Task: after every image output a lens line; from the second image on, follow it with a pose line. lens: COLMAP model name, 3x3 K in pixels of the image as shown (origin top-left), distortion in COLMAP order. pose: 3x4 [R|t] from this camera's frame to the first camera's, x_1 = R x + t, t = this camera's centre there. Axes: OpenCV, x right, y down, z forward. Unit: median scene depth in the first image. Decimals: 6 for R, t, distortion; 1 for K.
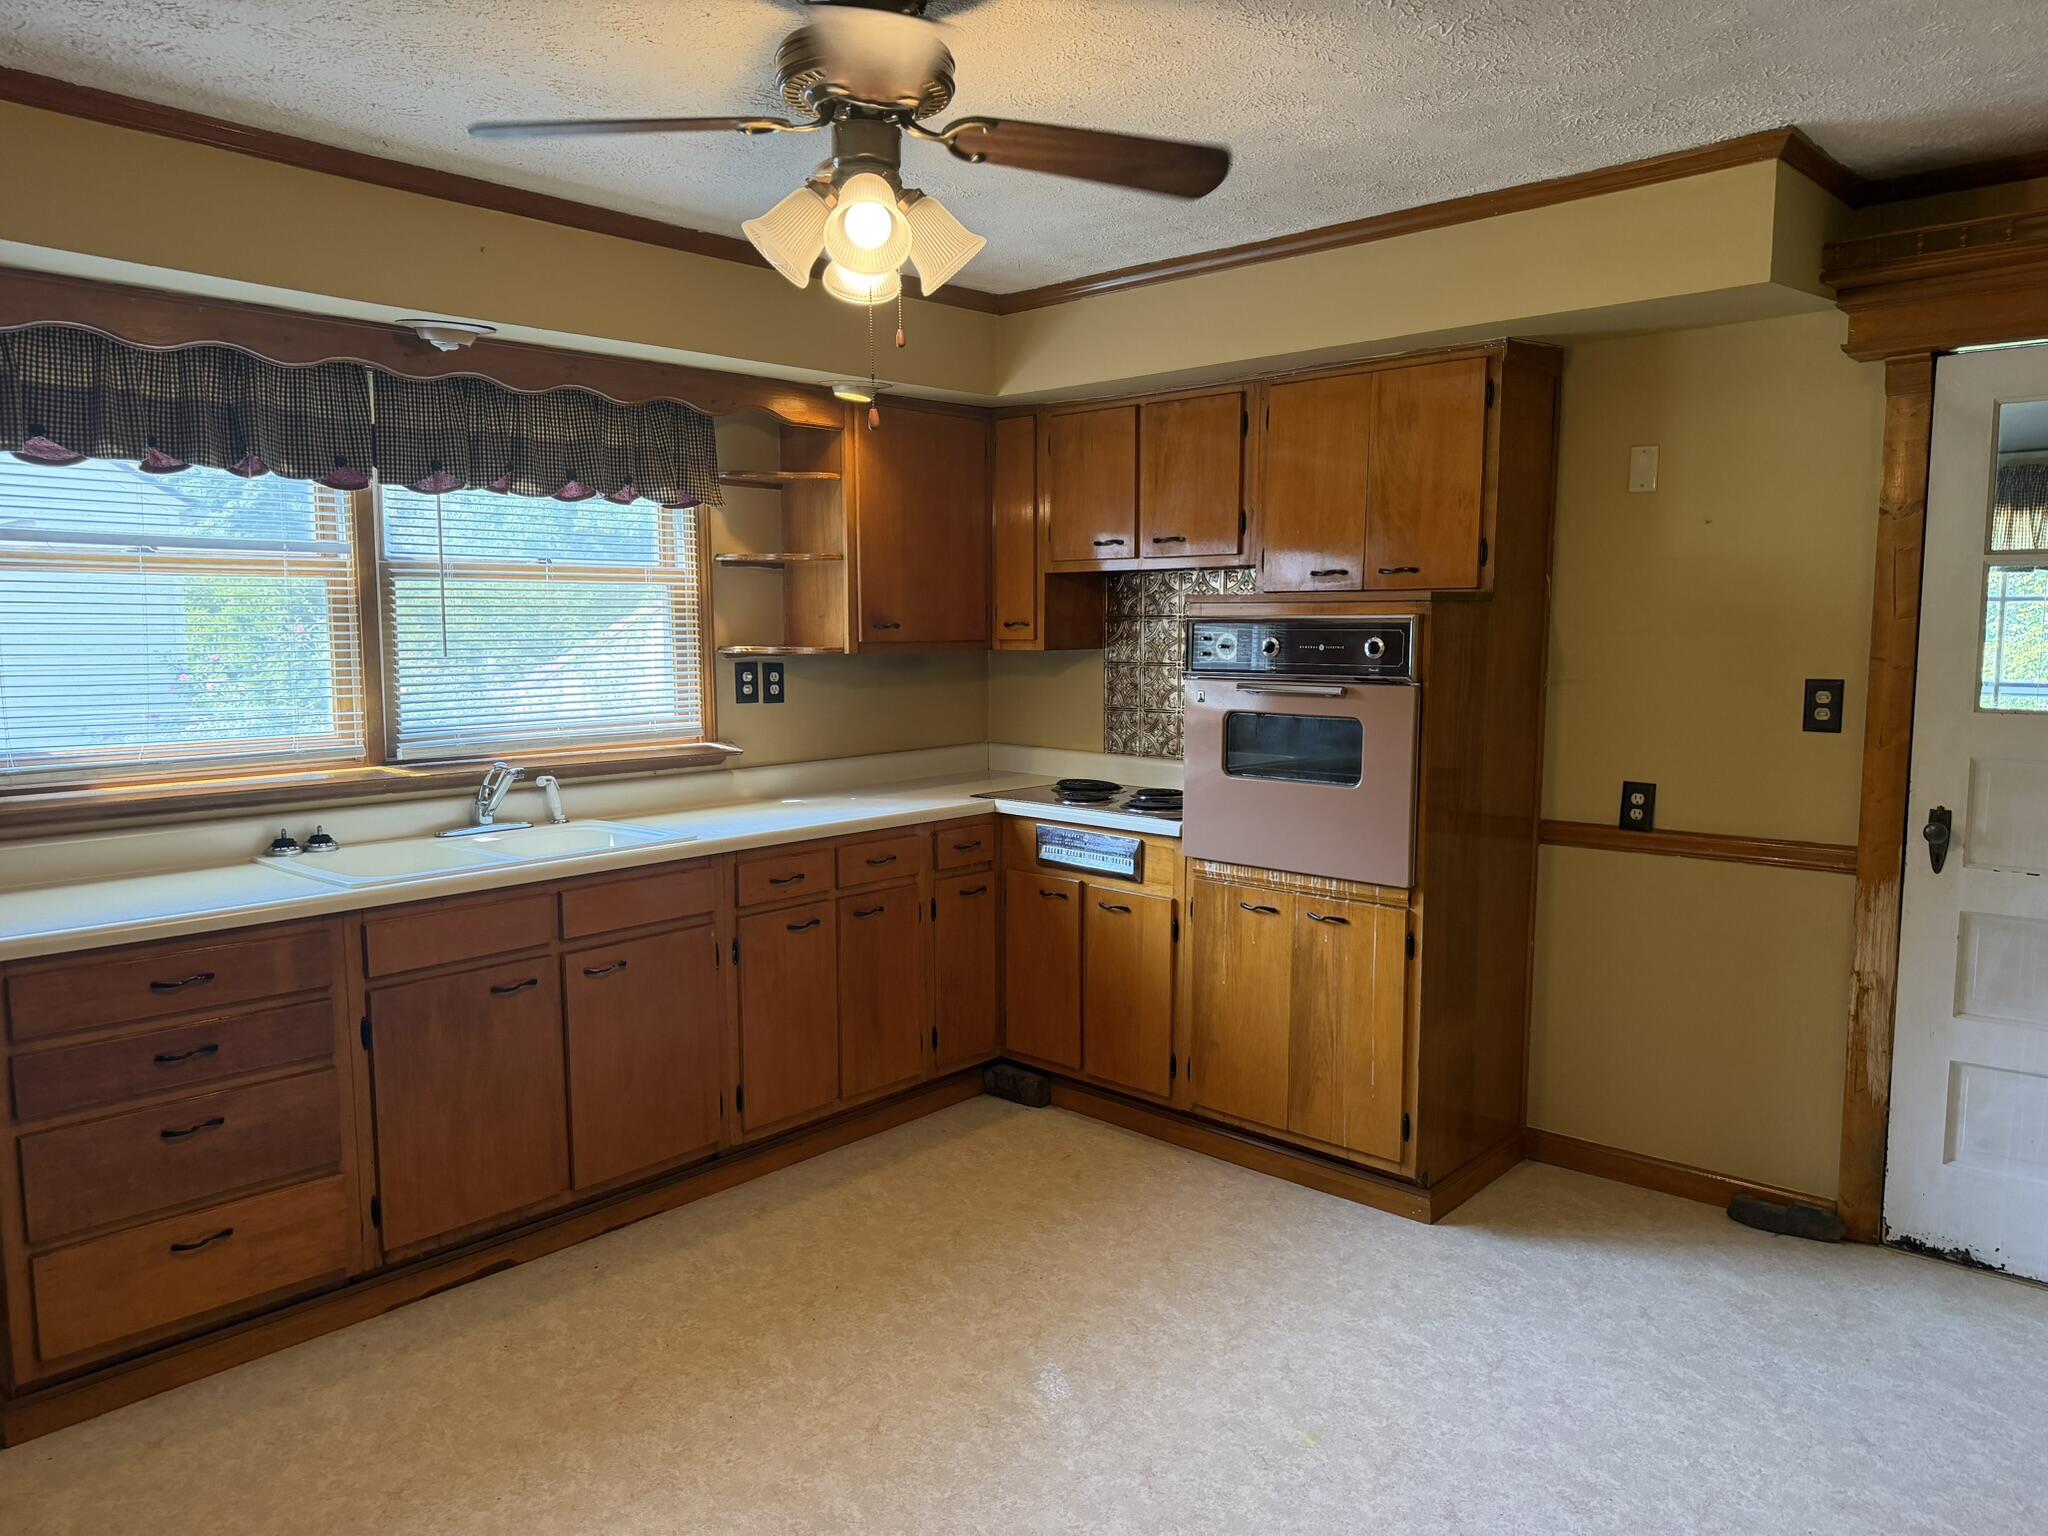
lens RADIAL K [[1428.4, 0, 1029.6], [0, 1428.4, 772.7], [0, 0, 1]] dist [0.075760, -0.070146]
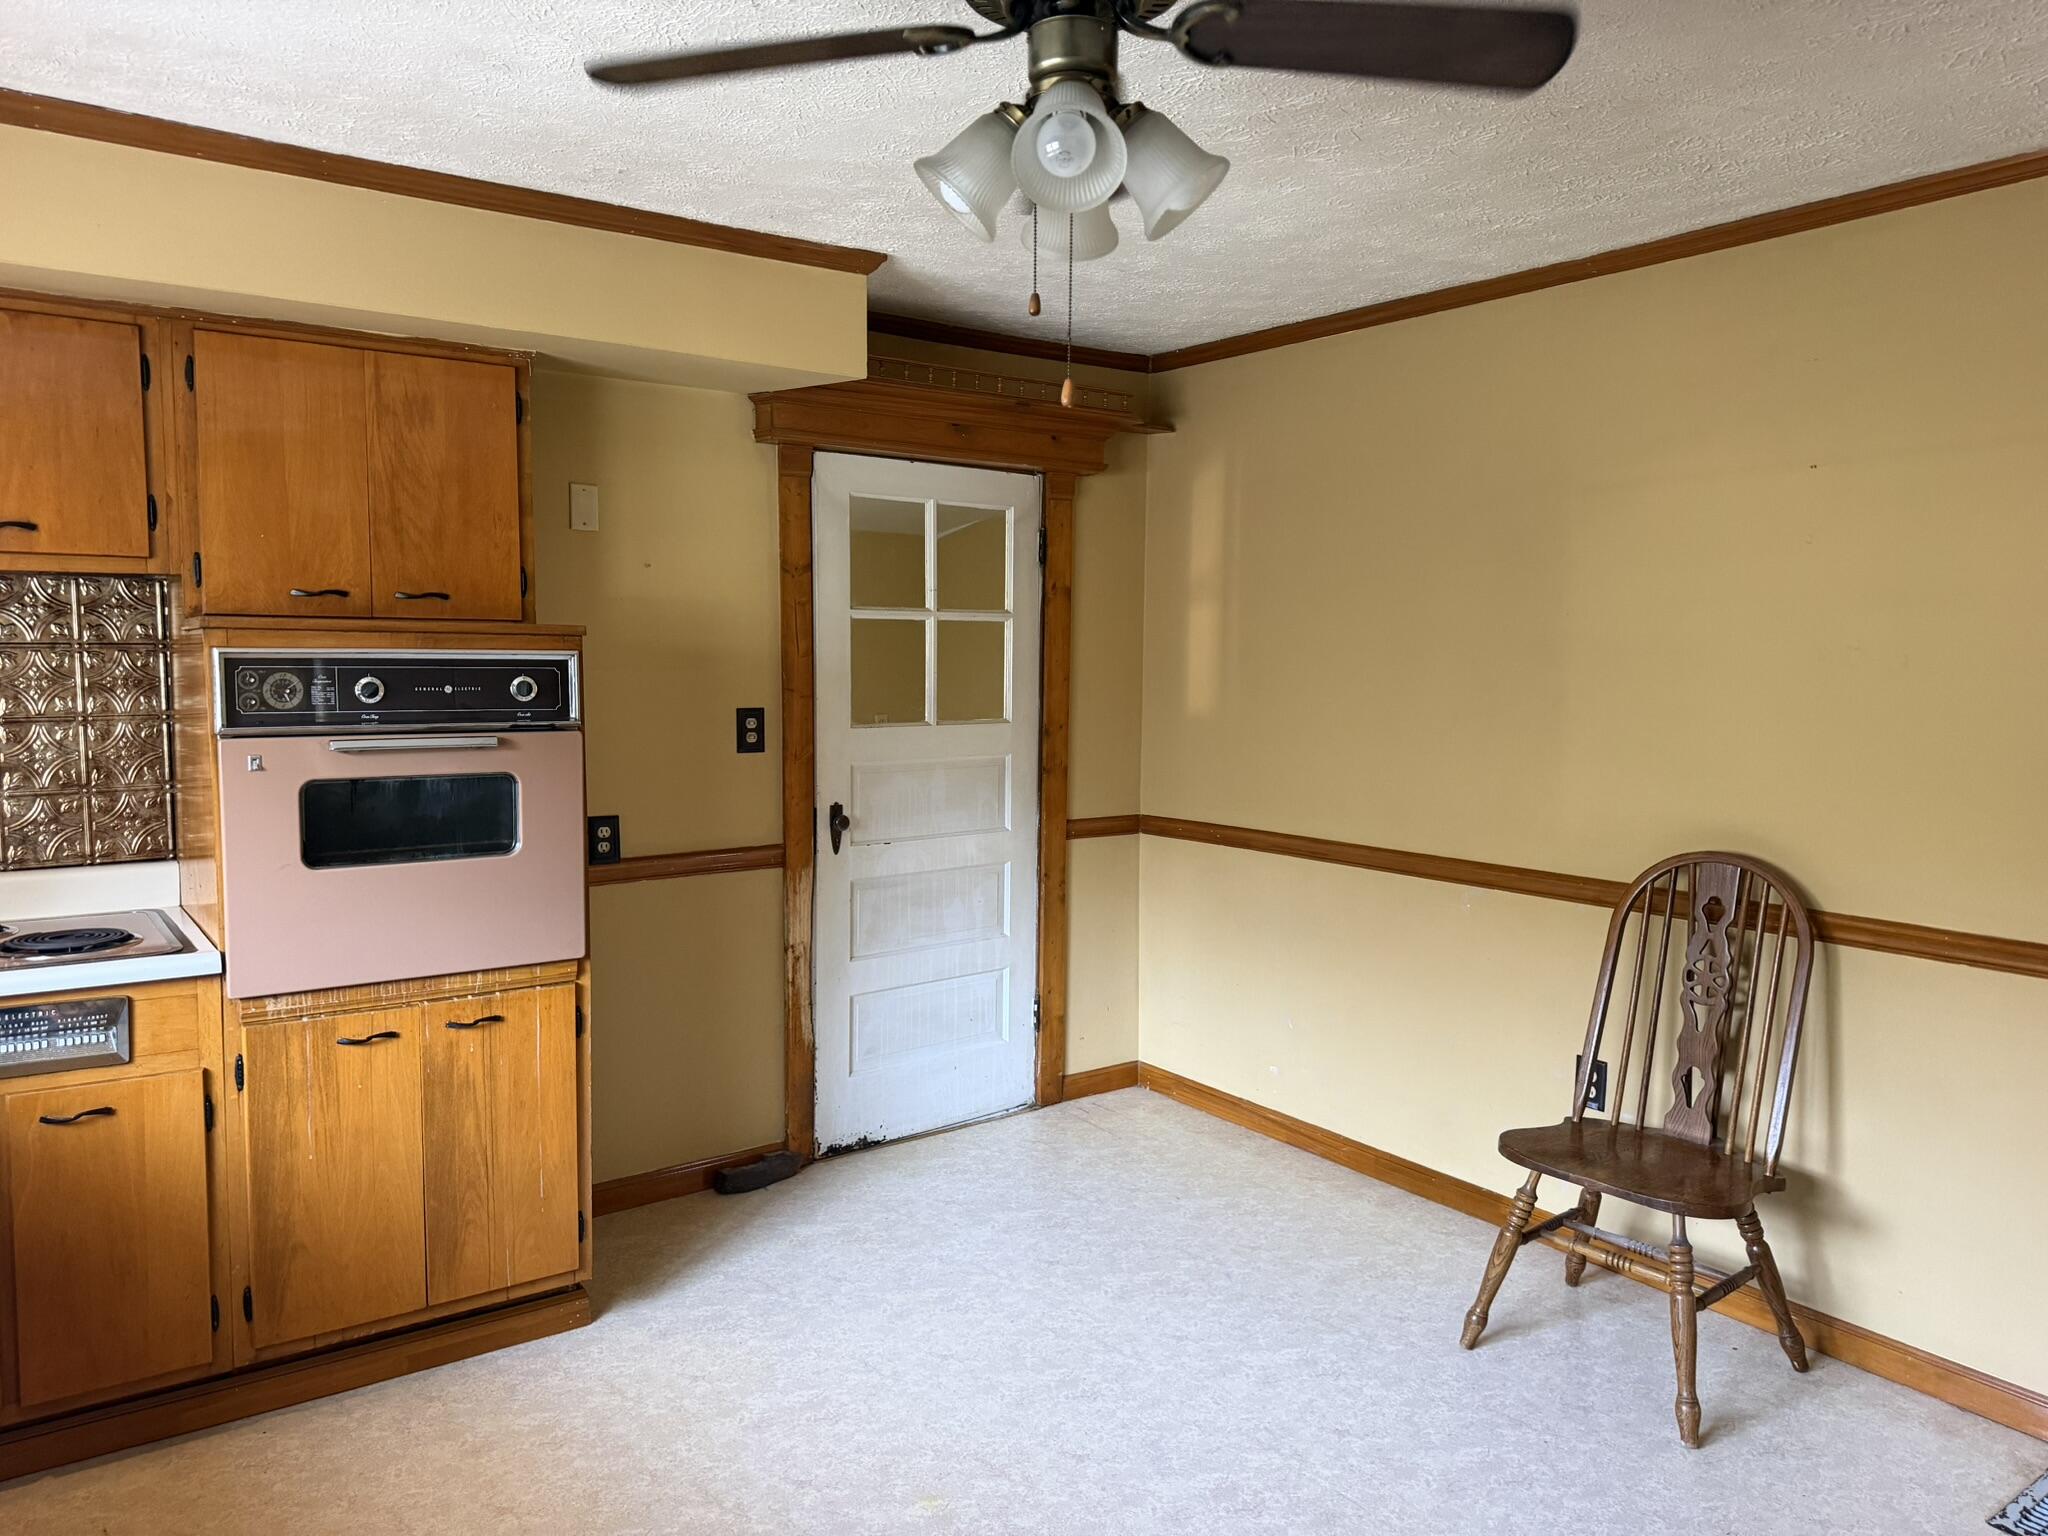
lens RADIAL K [[1428.4, 0, 1029.6], [0, 1428.4, 772.7], [0, 0, 1]] dist [0.075760, -0.070146]
pose [[0.214821, -0.083483, 0.973079, -0.522502], [0.097023, 0.993236, 0.063793, -0.062240], [-0.971822, 0.080707, 0.221468, 0.510564]]
